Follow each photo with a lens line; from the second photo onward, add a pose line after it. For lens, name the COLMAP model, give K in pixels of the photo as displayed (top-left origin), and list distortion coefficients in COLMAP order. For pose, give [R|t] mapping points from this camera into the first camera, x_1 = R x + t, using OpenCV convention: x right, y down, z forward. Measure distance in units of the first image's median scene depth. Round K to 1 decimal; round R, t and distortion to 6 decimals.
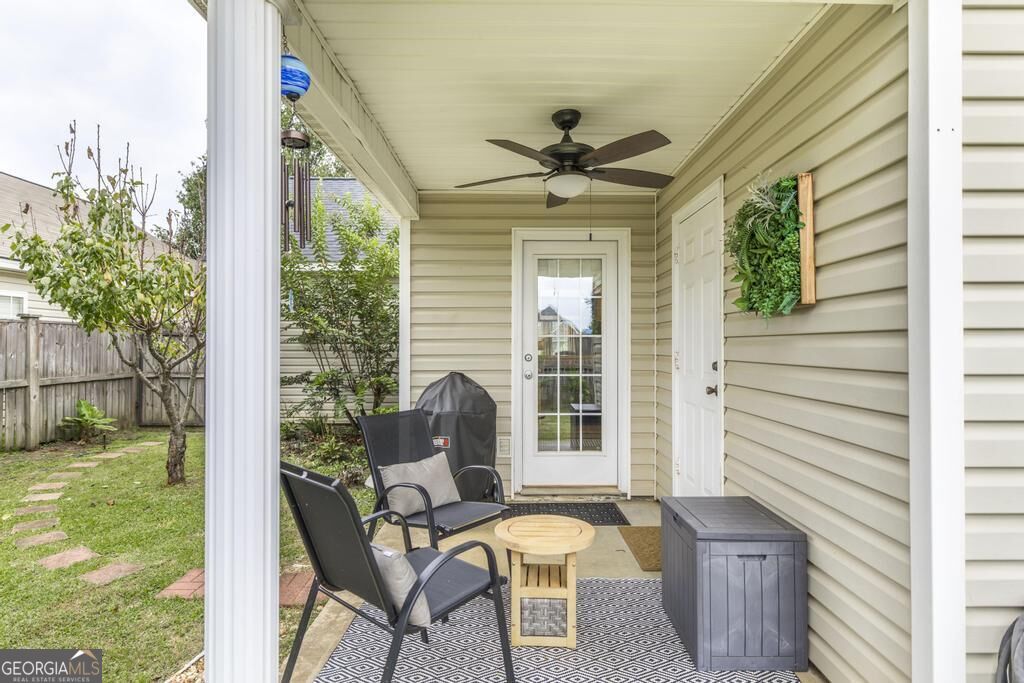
lens RADIAL K [[572.7, 0, 516.0], [0, 572.7, 342.0], [0, 0, 1]] dist [0.002622, 0.000905]
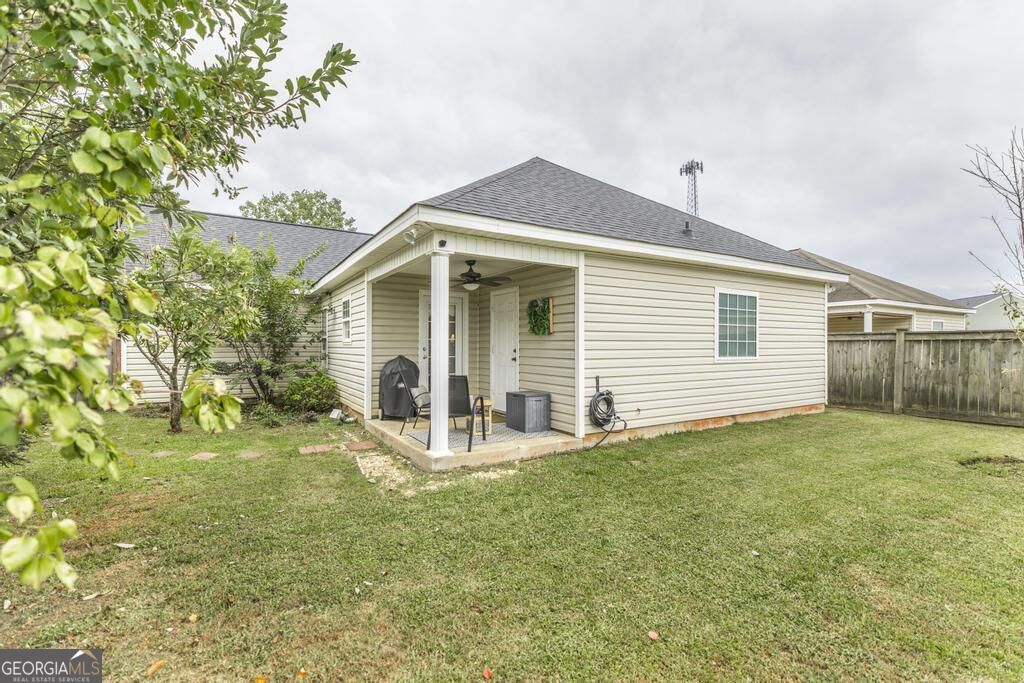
lens RADIAL K [[458.8, 0, 516.6], [0, 458.8, 344.7], [0, 0, 1]] dist [0.004839, -0.000366]
pose [[0.862494, 0.001703, 0.506065, -0.515099], [-0.006275, 0.999953, 0.007329, -0.003871], [-0.506029, -0.009497, 0.862464, -0.630608]]
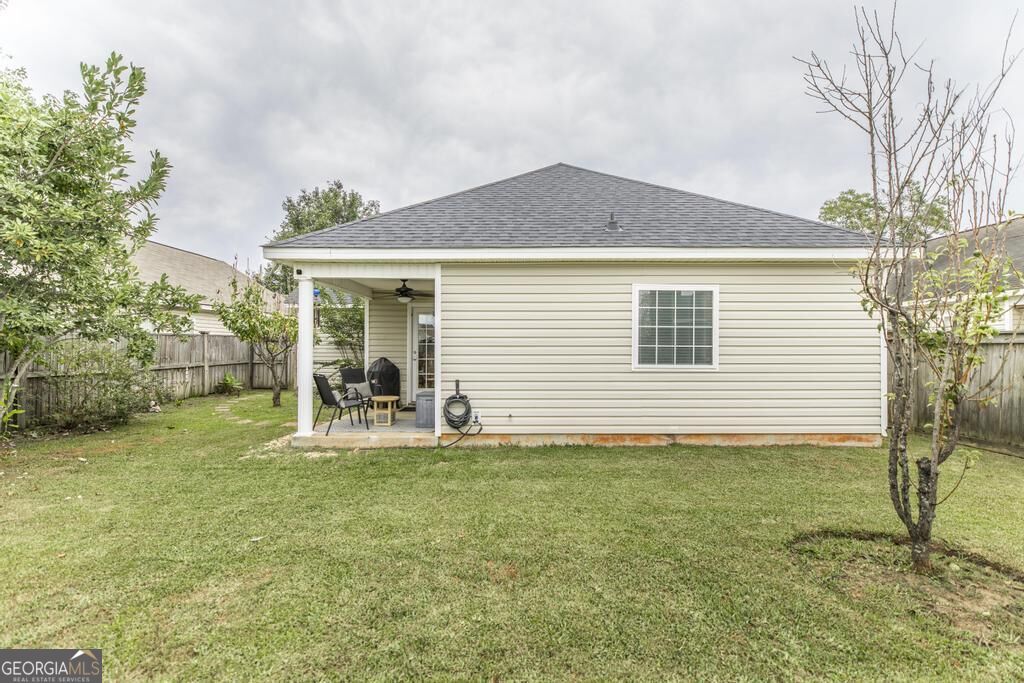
lens RADIAL K [[434.9, 0, 505.5], [0, 434.9, 346.3], [0, 0, 1]] dist [0.003713, 0.000193]
pose [[0.999894, 0.002395, -0.014351, 0.427575], [-0.002260, 0.999953, 0.009431, -0.018236], [0.014373, -0.009398, 0.999853, -0.897293]]
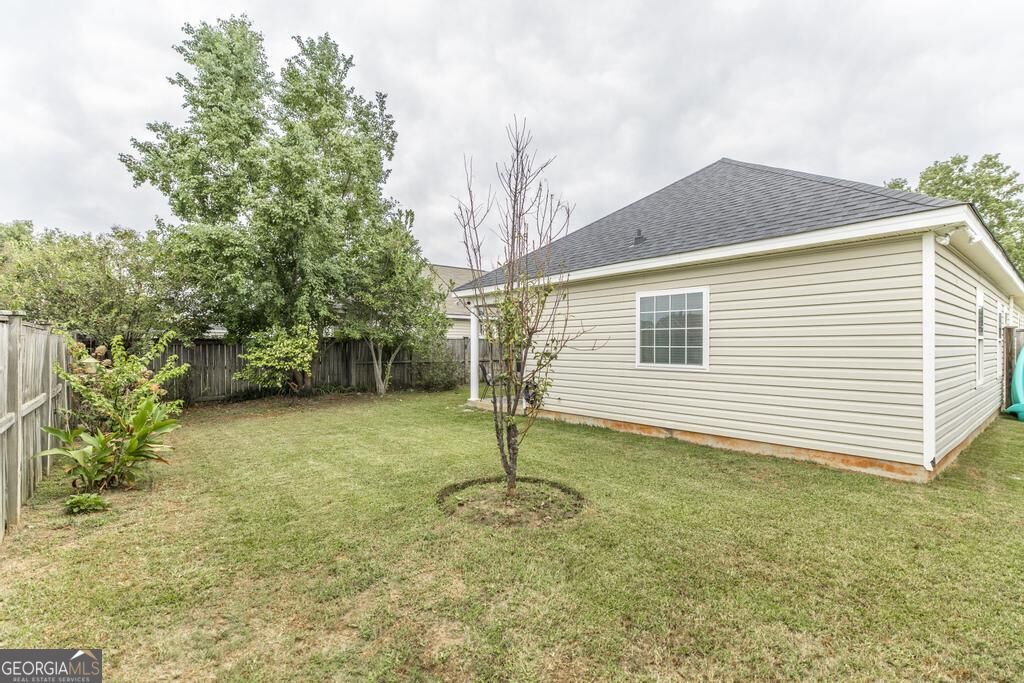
lens RADIAL K [[458.8, 0, 517.7], [0, 458.8, 343.8], [0, 0, 1]] dist [0.004839, -0.000366]
pose [[0.643323, -0.002022, -0.765592, 1.625035], [0.009083, 0.999946, 0.004991, -0.028425], [0.765541, -0.010165, 0.643307, -0.910547]]
